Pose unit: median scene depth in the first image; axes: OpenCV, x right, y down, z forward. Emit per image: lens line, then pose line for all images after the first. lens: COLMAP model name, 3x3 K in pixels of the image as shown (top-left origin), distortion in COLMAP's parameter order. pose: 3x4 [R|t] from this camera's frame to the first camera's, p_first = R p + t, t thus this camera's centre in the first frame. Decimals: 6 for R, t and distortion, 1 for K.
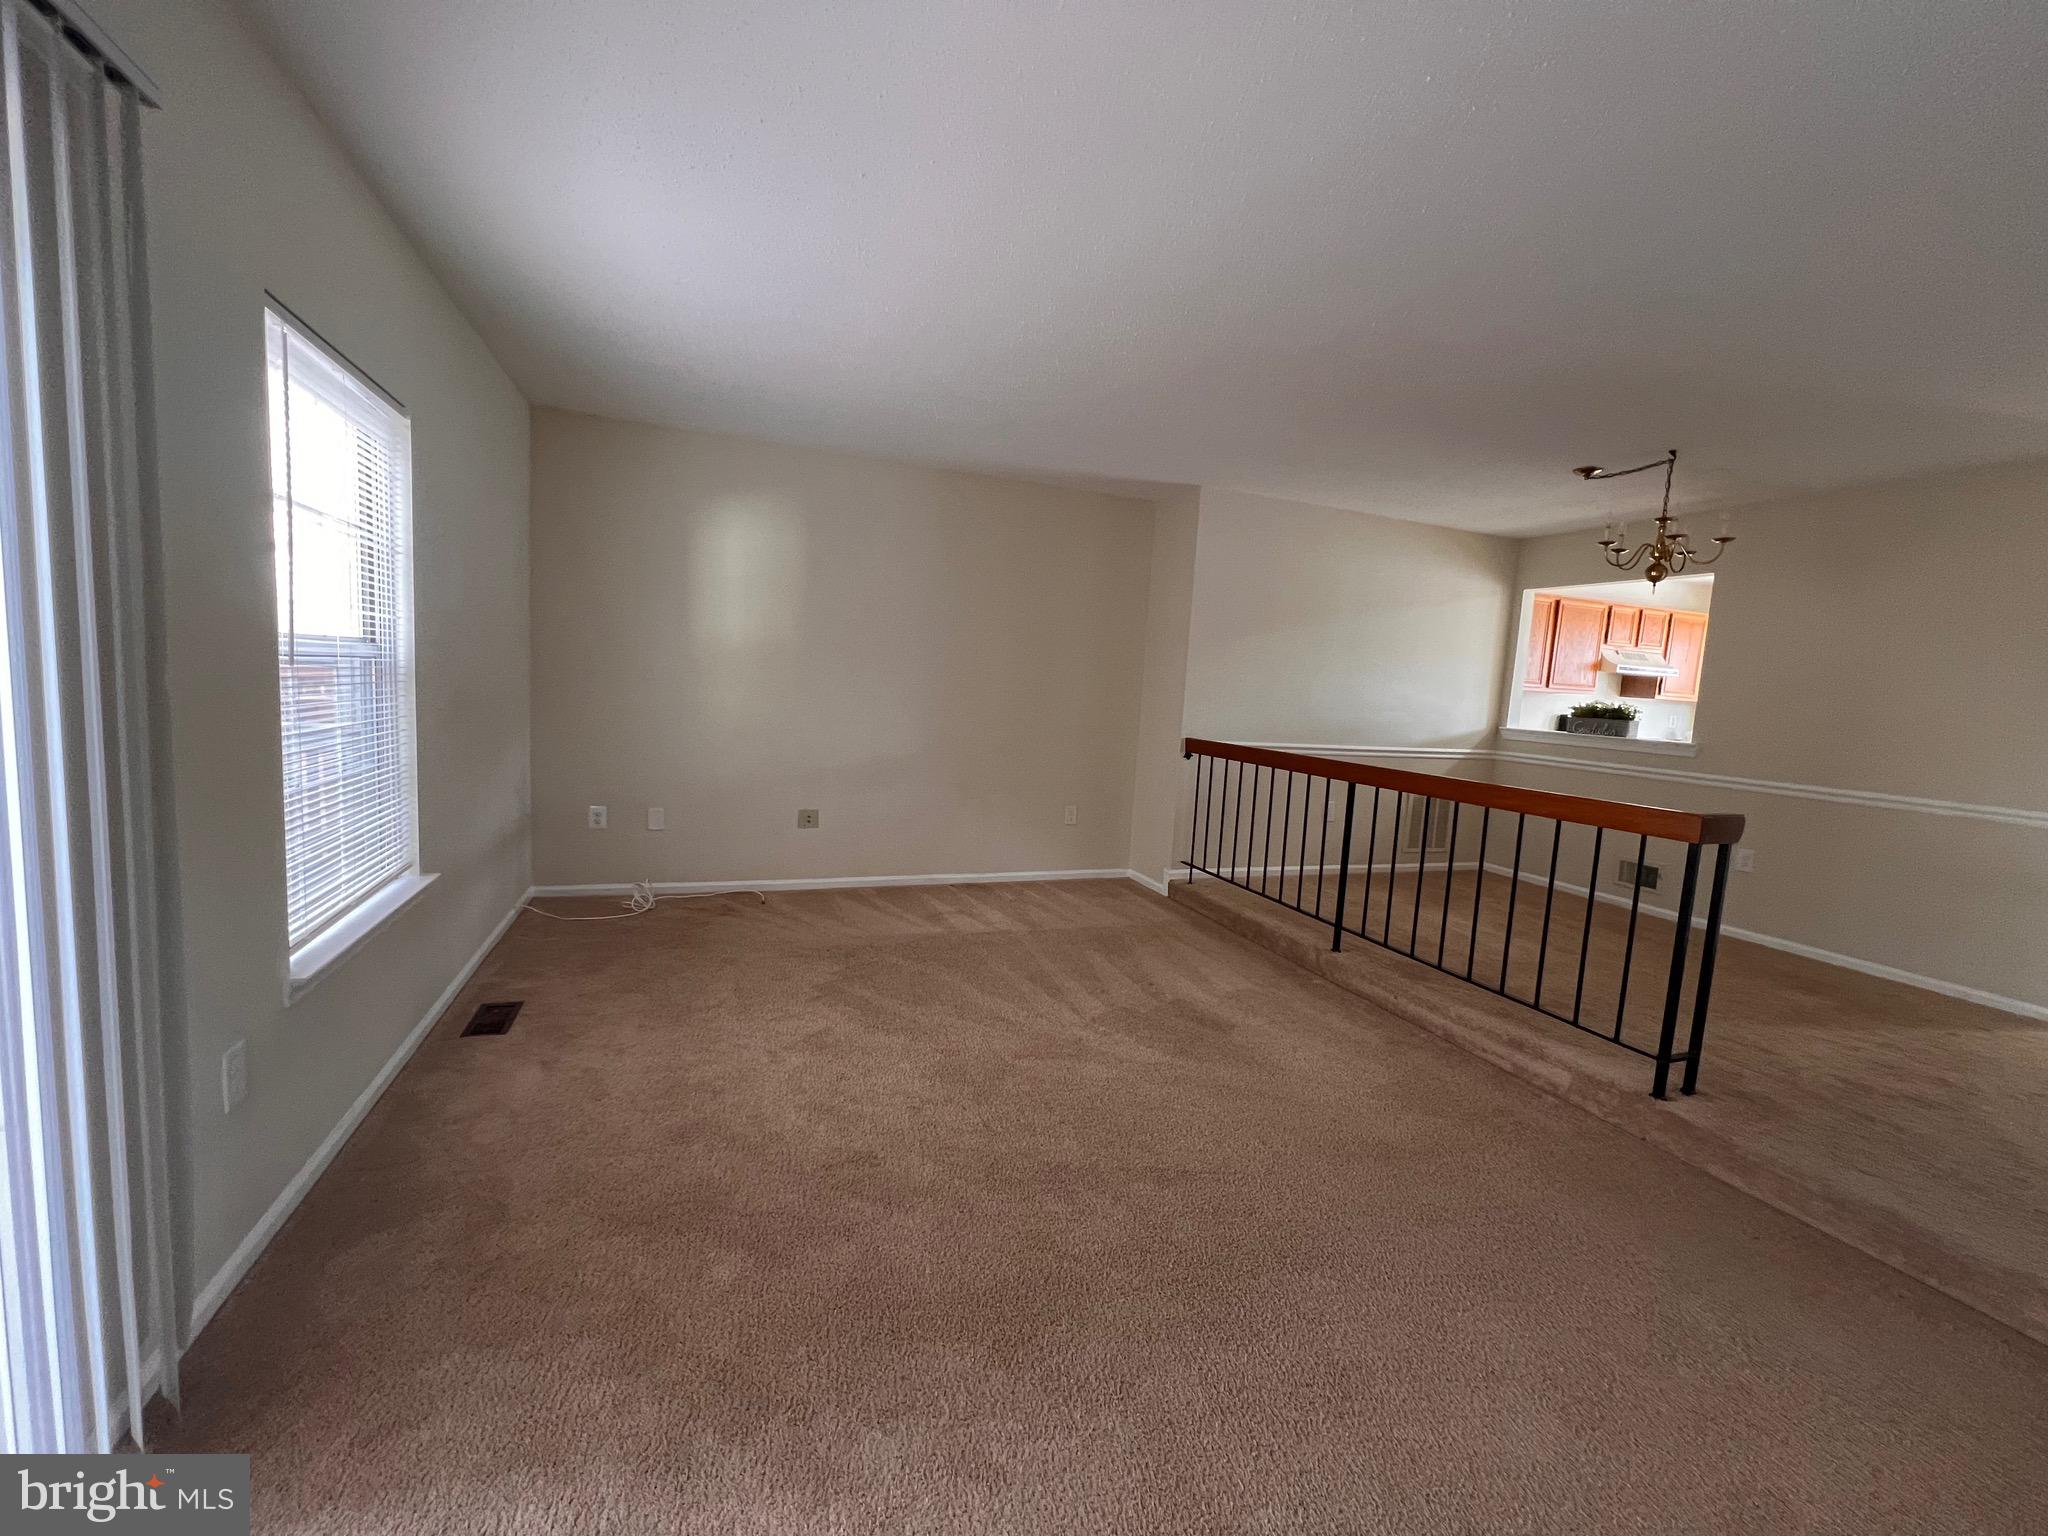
lens RADIAL K [[800.7, 0, 1035.4], [0, 800.7, 761.4], [0, 0, 1]] dist [-0.000239, 0.000016]
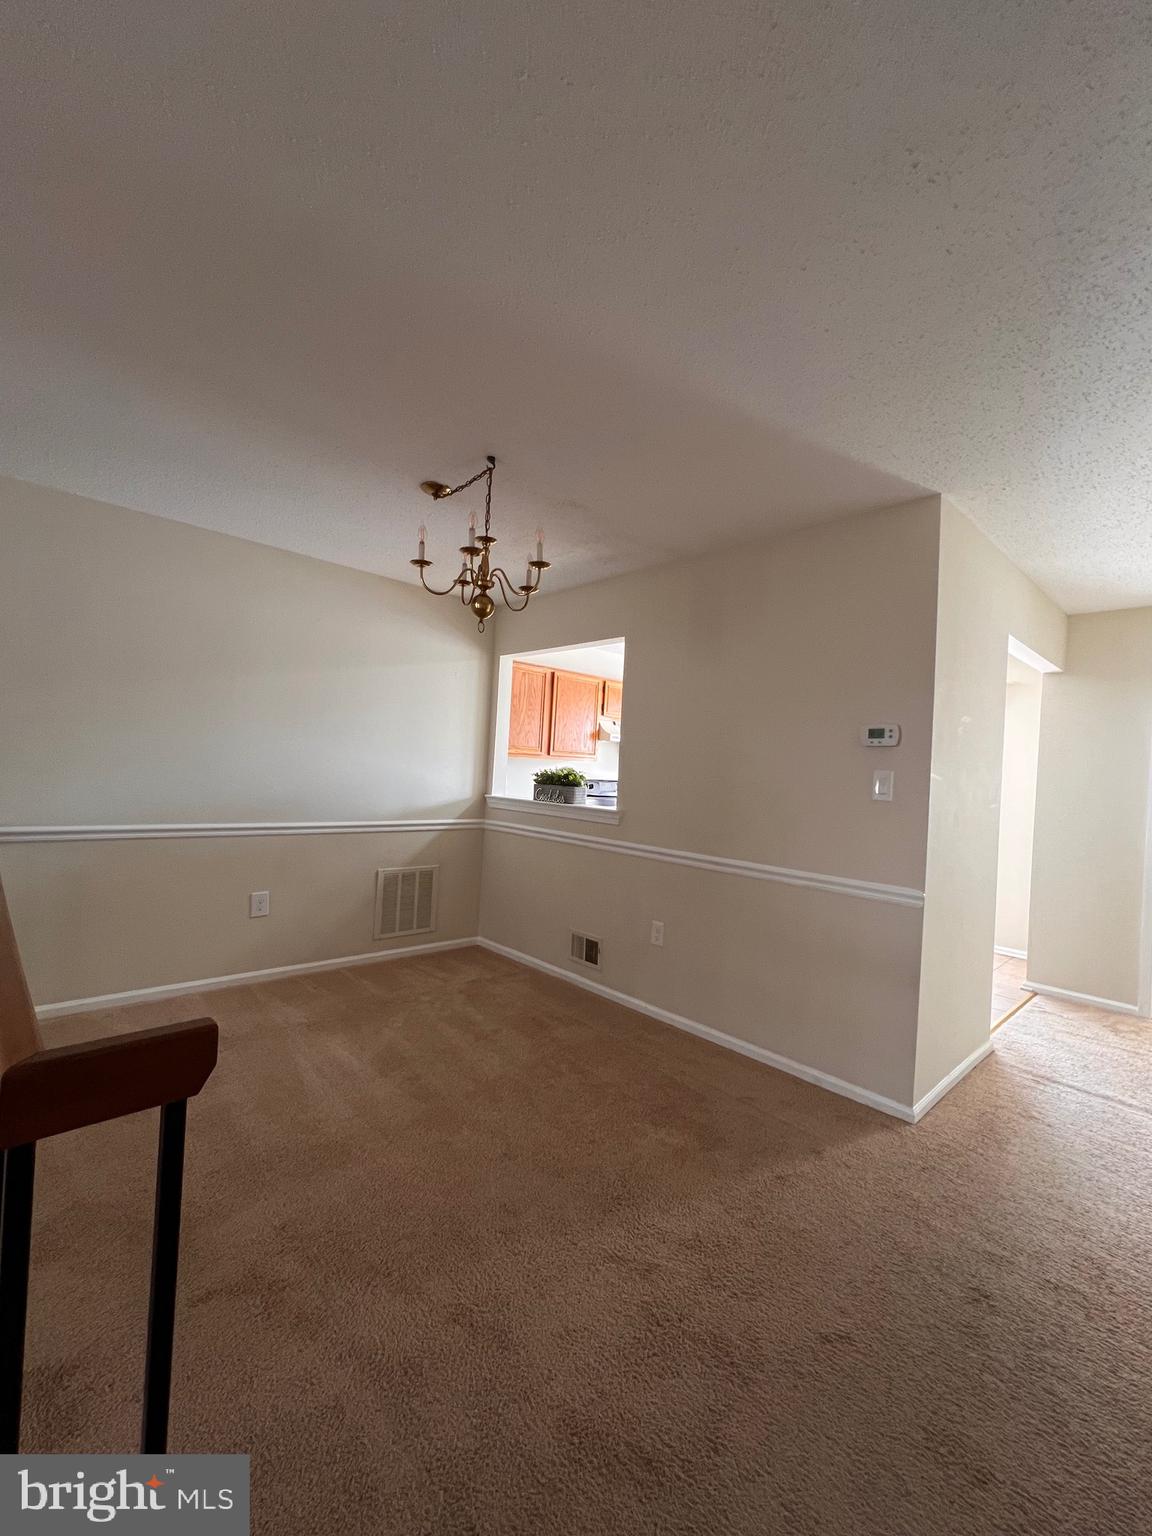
lens RADIAL K [[628.6, 0, 576.0], [0, 628.6, 768.0], [0, 0, 1]] dist [-0.000359, -0.000277]
pose [[0.926728, -0.006161, 0.375681, 0.657685], [0.036059, 0.996709, -0.072602, -0.026495], [-0.373998, 0.080829, 0.923901, 0.420441]]
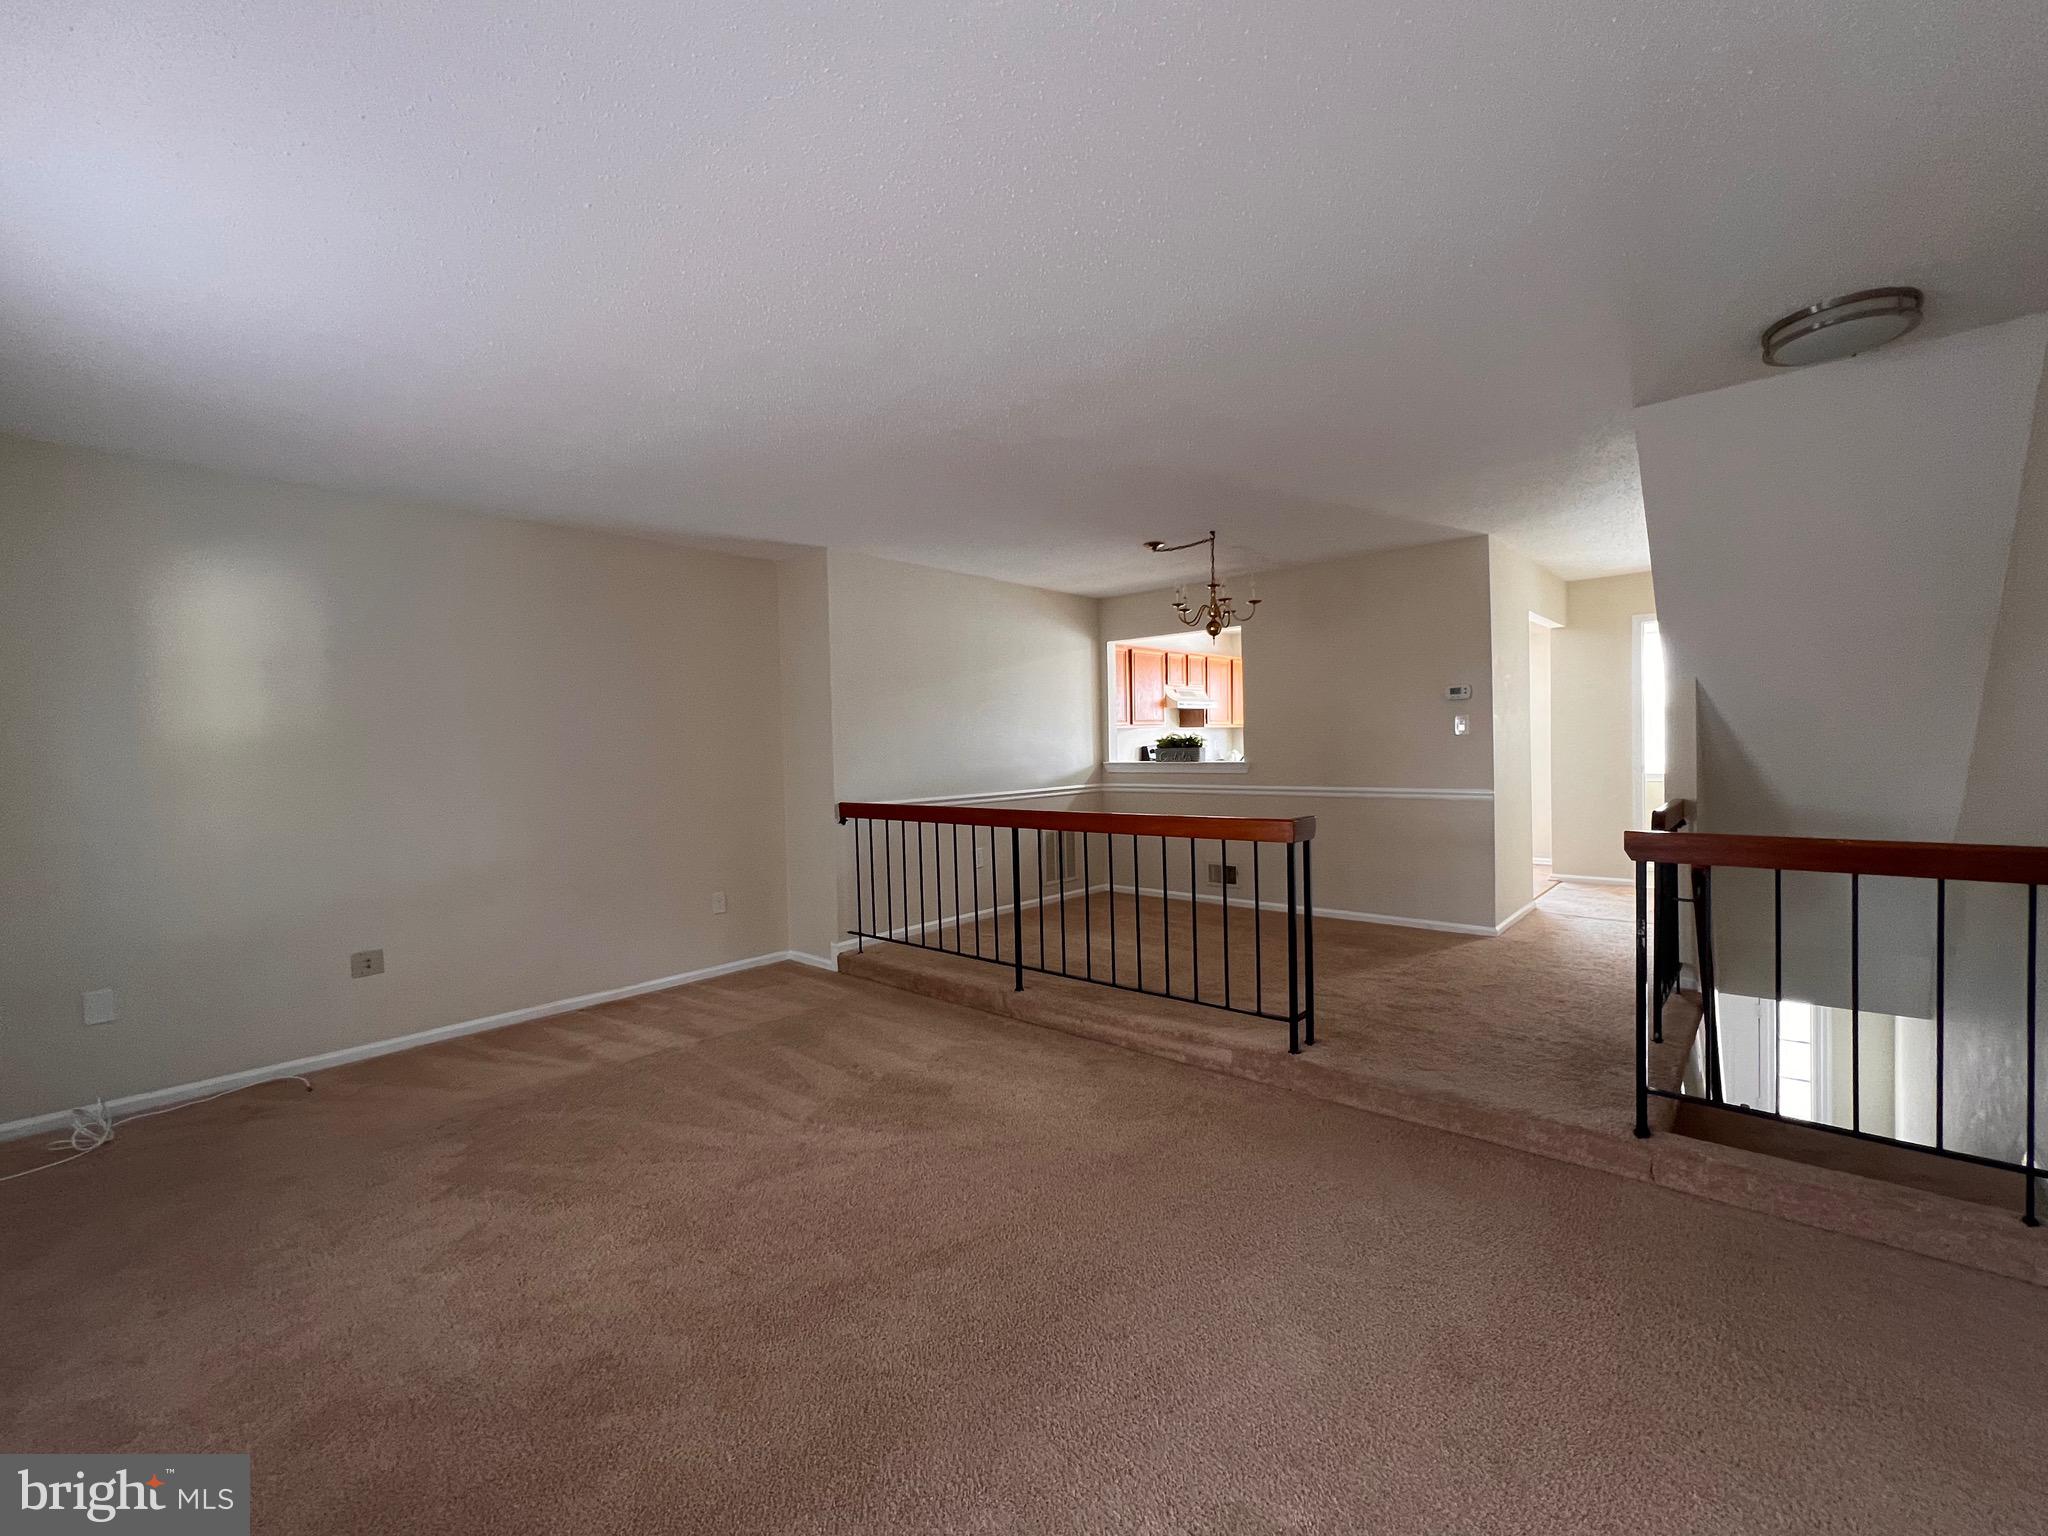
lens RADIAL K [[838.1, 0, 1018.7], [0, 838.1, 763.9], [0, 0, 1]] dist [-0.000359, -0.000277]
pose [[0.889208, -0.090174, 0.448529, -0.093974], [0.120278, 0.991973, -0.039019, -0.014207], [-0.441410, 0.088644, 0.892916, -0.001948]]
